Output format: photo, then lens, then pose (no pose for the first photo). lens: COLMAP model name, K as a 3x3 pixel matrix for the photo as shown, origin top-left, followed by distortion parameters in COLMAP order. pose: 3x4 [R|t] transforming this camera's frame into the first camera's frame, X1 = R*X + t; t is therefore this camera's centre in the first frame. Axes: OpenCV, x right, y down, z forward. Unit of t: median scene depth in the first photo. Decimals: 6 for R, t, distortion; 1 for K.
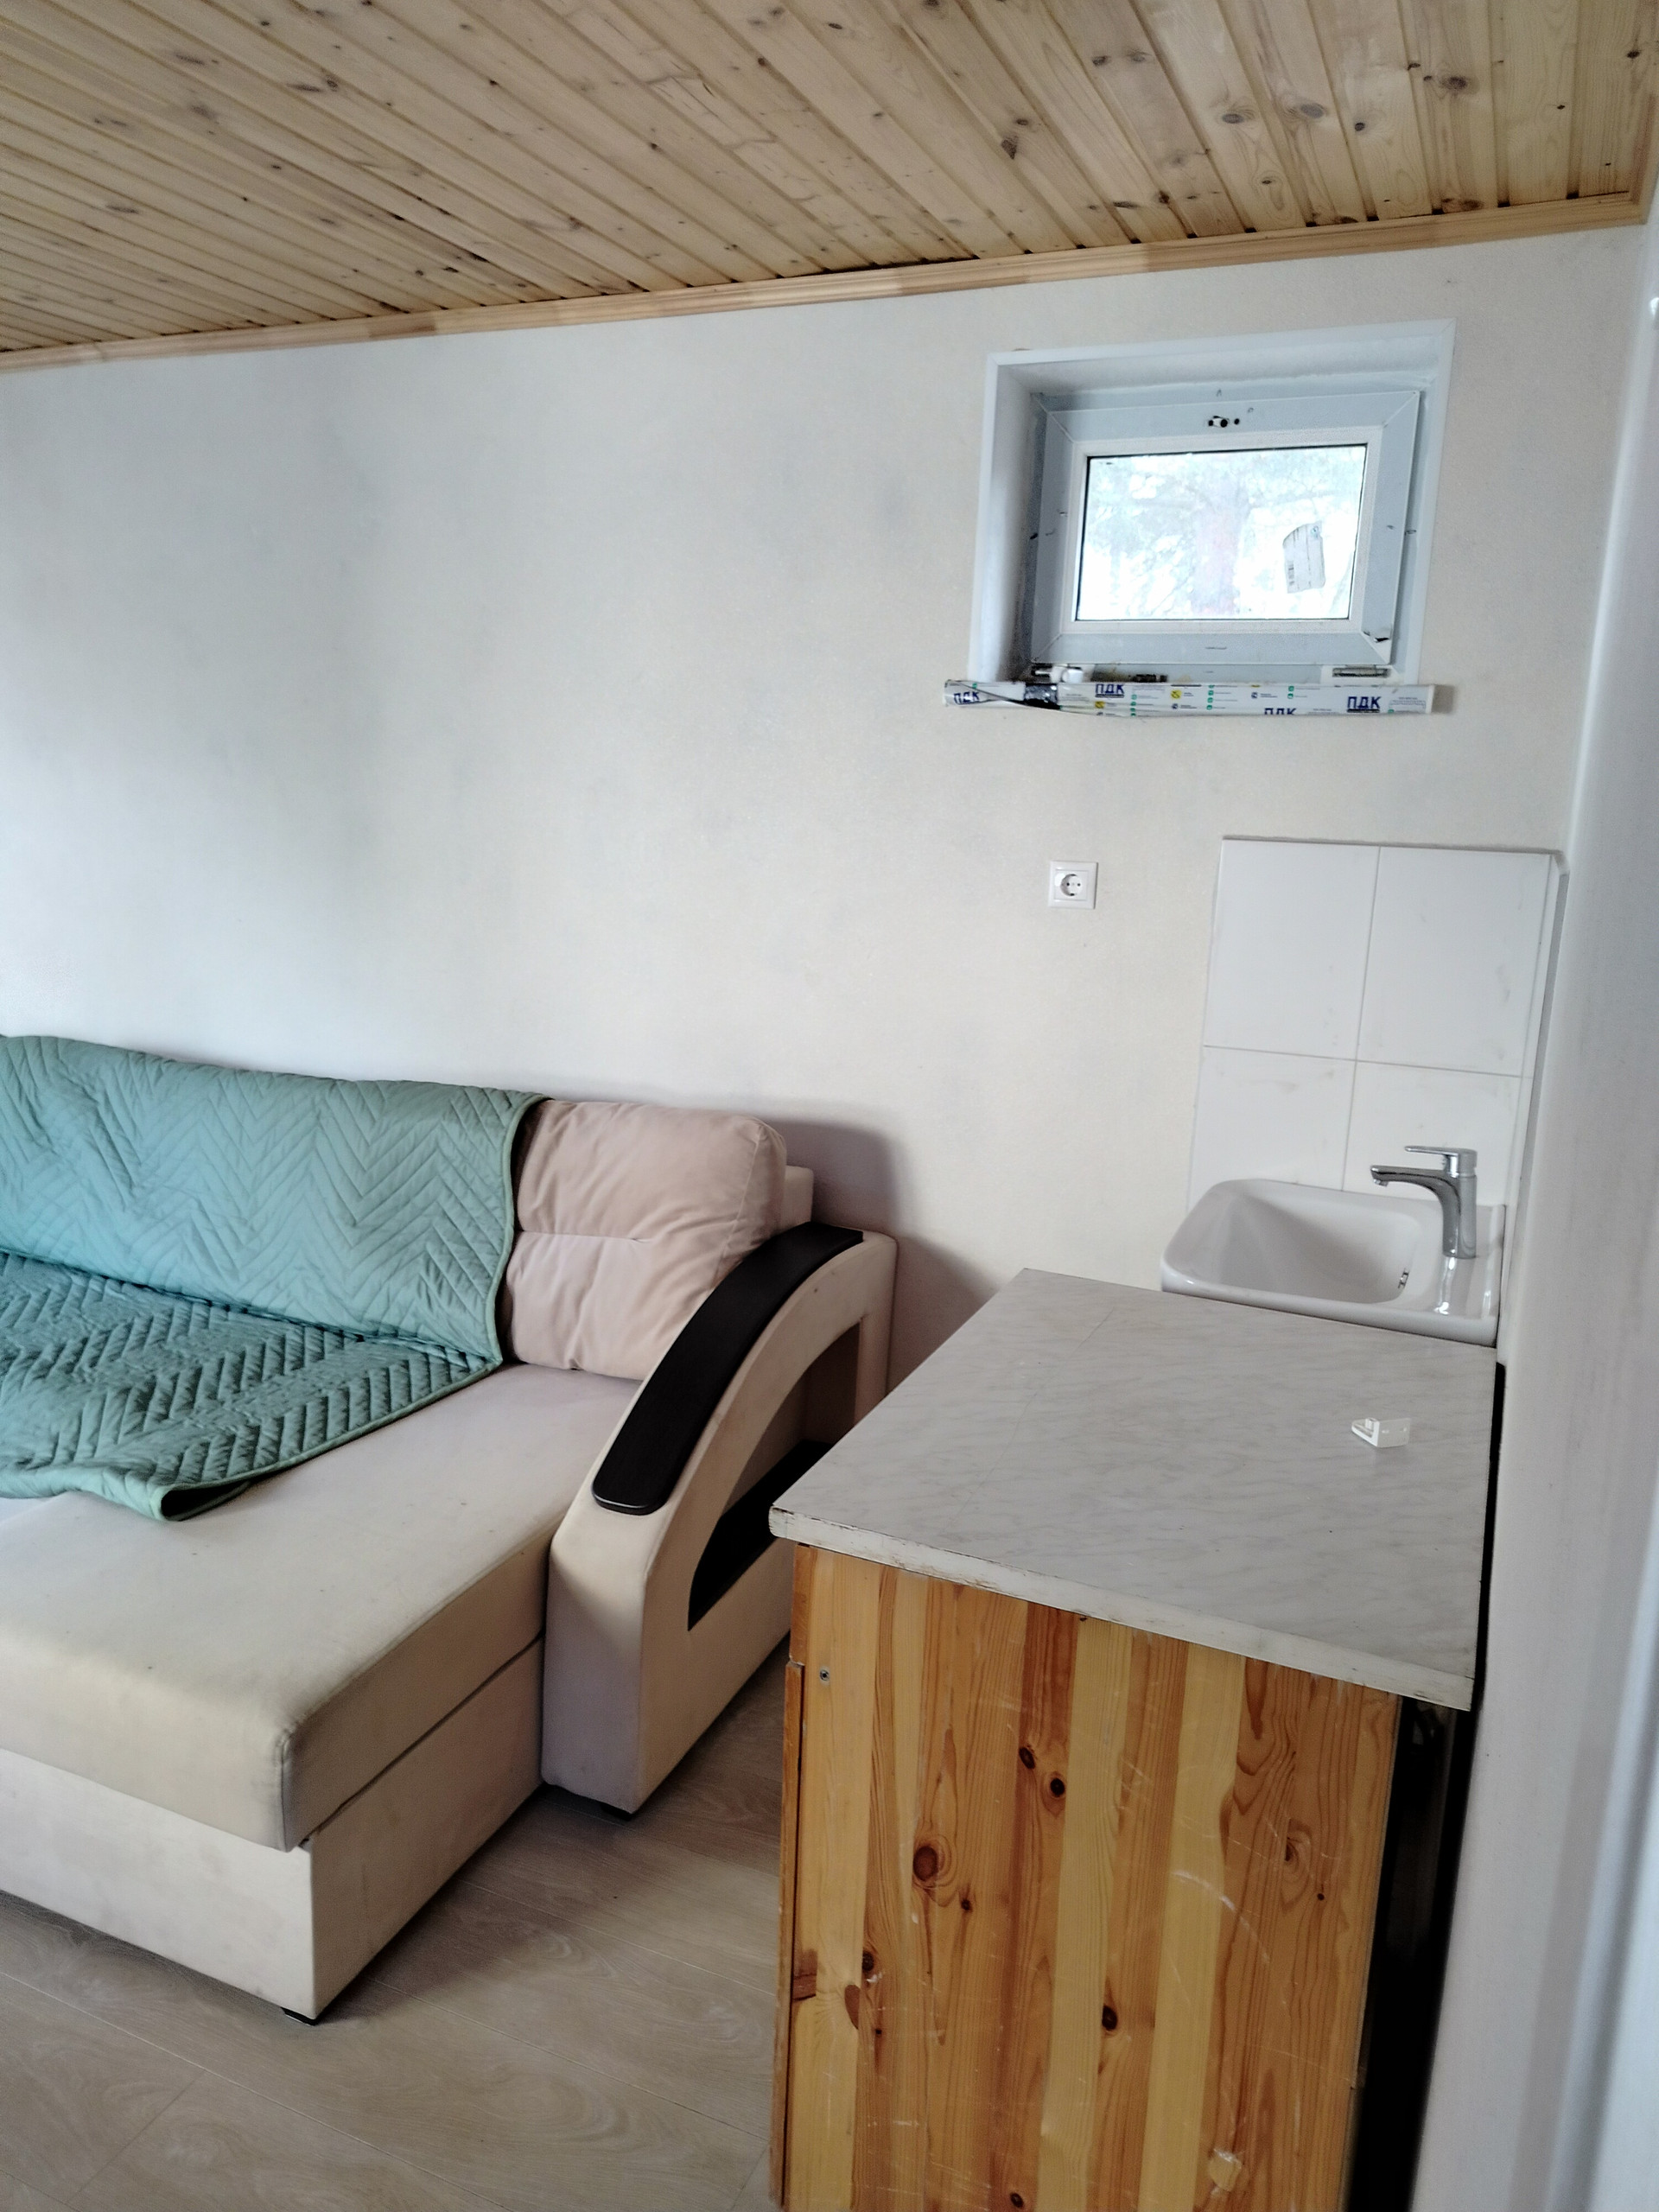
lens RADIAL K [[1559.1, 0, 834.1], [0, 1559.1, 1104.3], [0, 0, 1]] dist [0.009768, 0.003054]
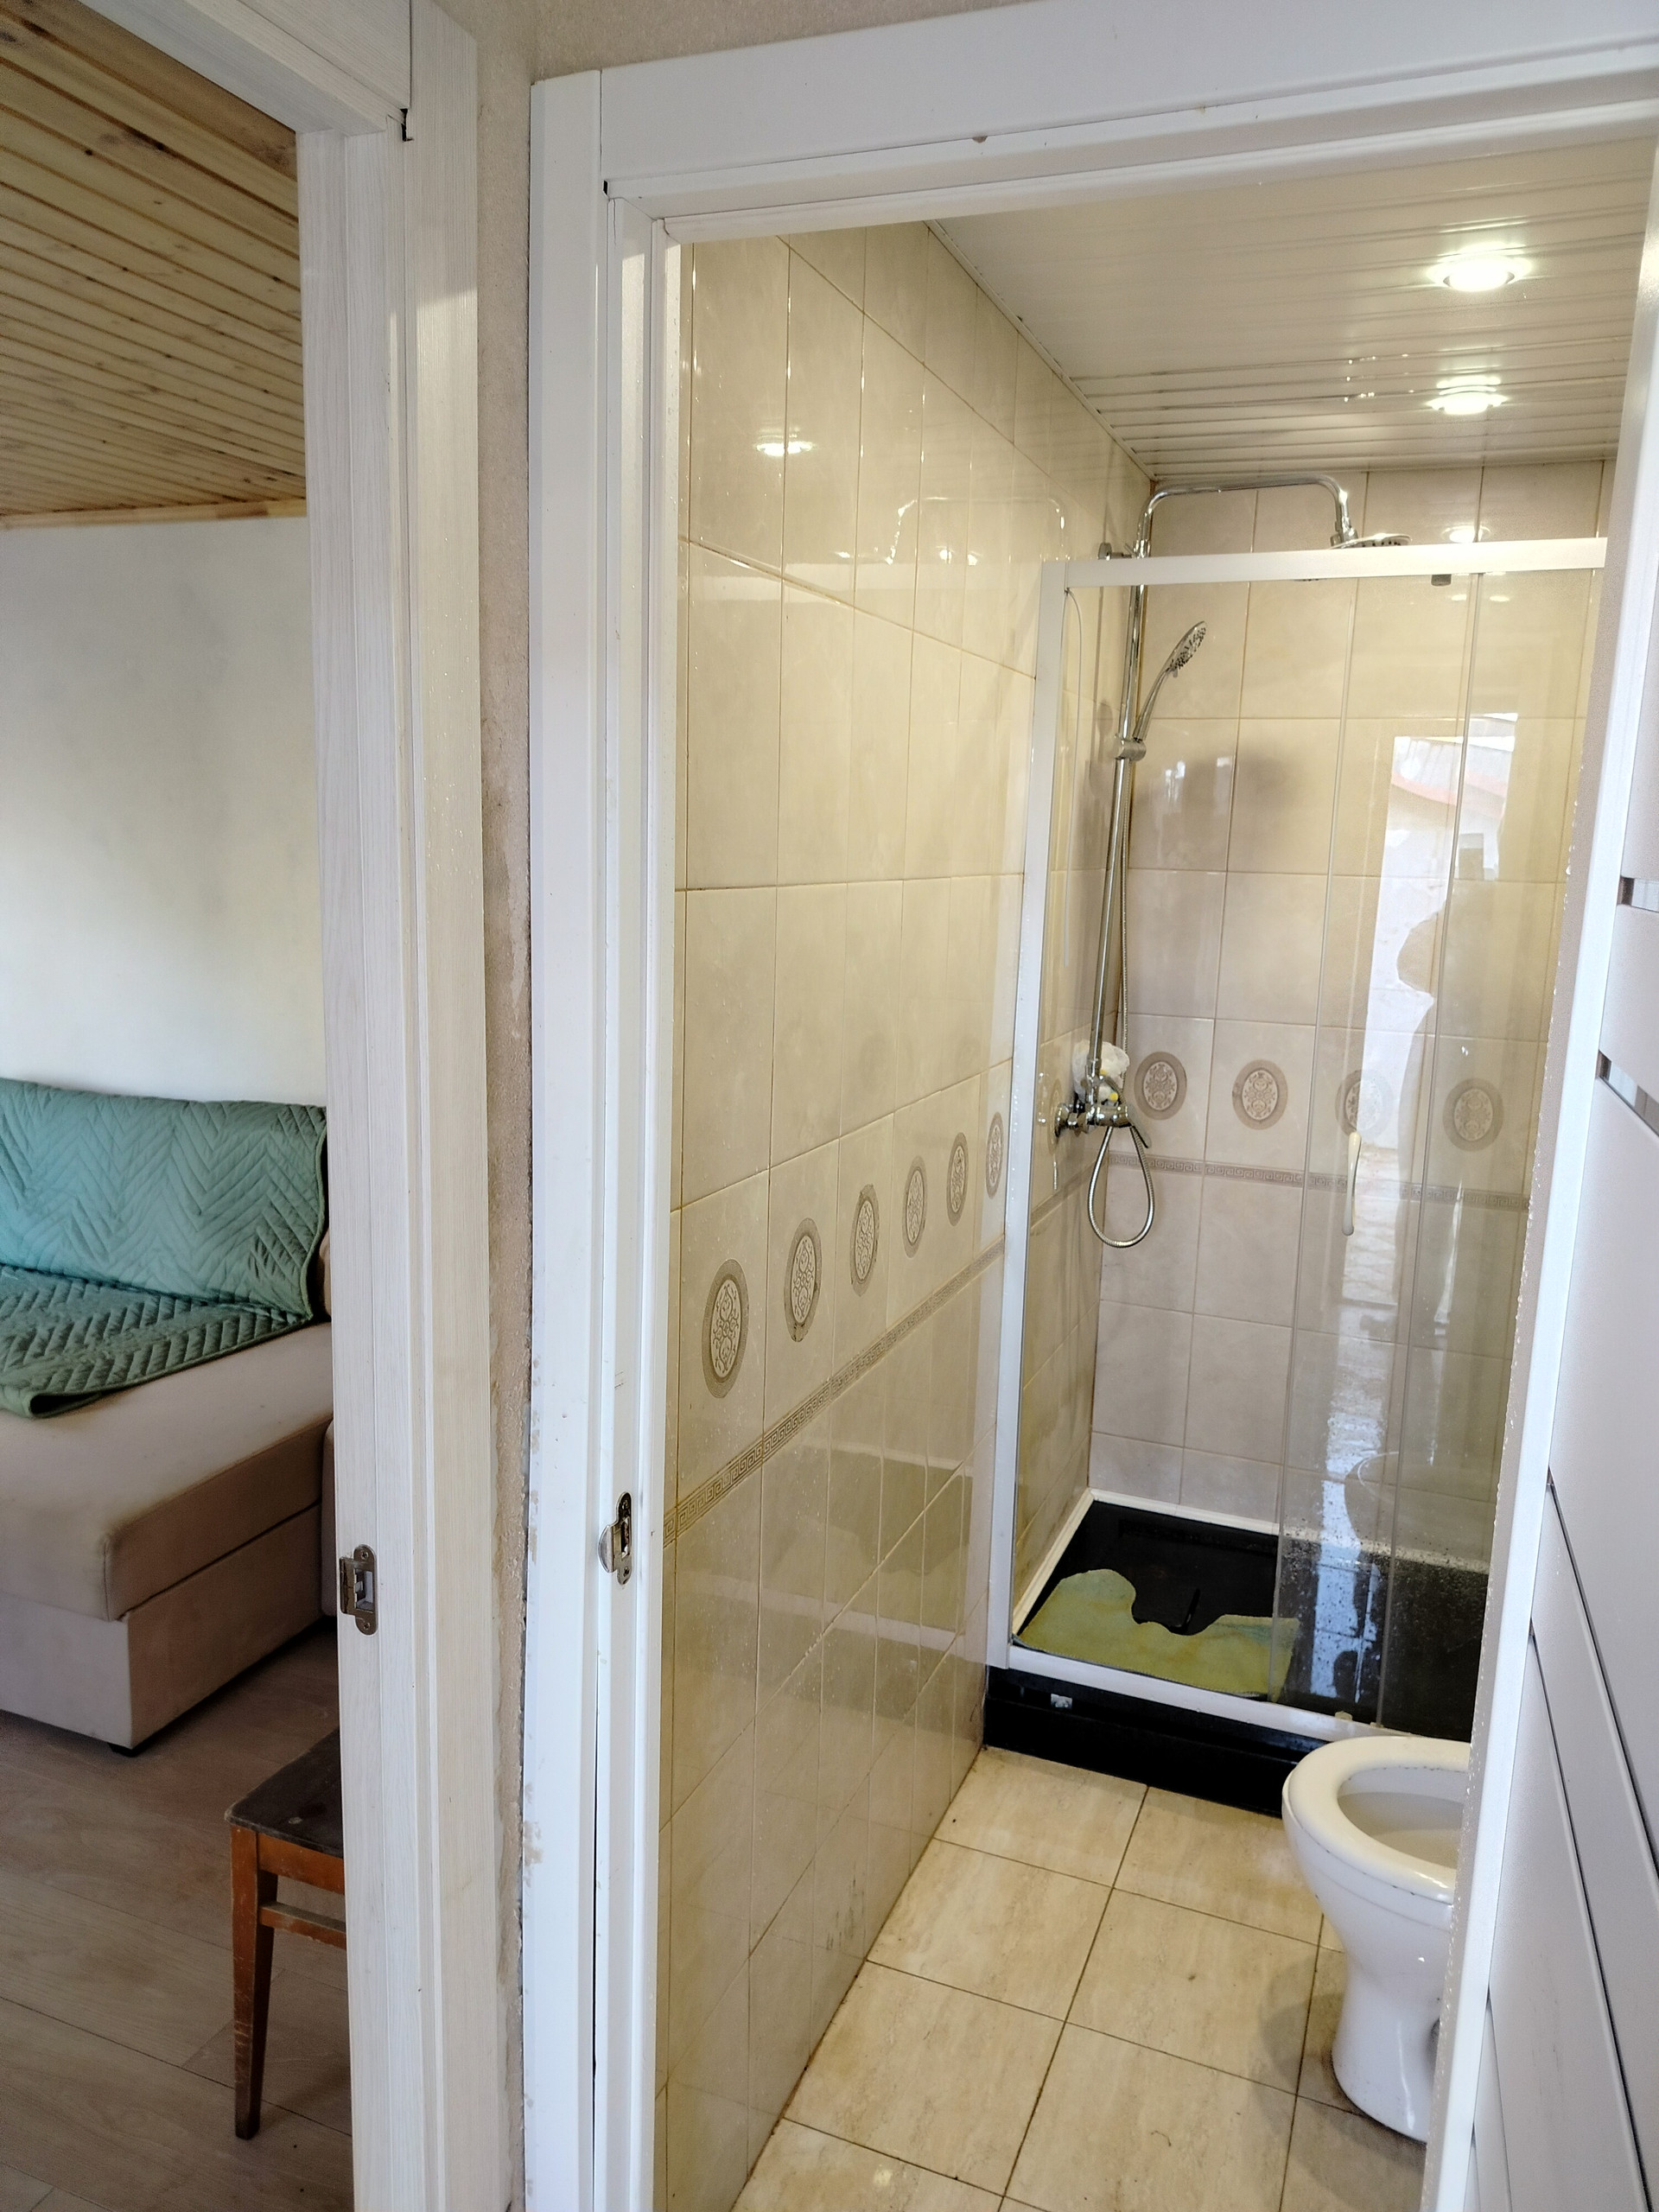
lens RADIAL K [[1559.1, 0, 825.9], [0, 1559.1, 1103.9], [0, 0, 1]] dist [0.009768, 0.003054]
pose [[0.999507, -0.010896, 0.029434, 0.167270], [0.011889, 0.999358, -0.033789, 0.037508], [-0.029047, 0.034122, 0.998995, -0.289246]]
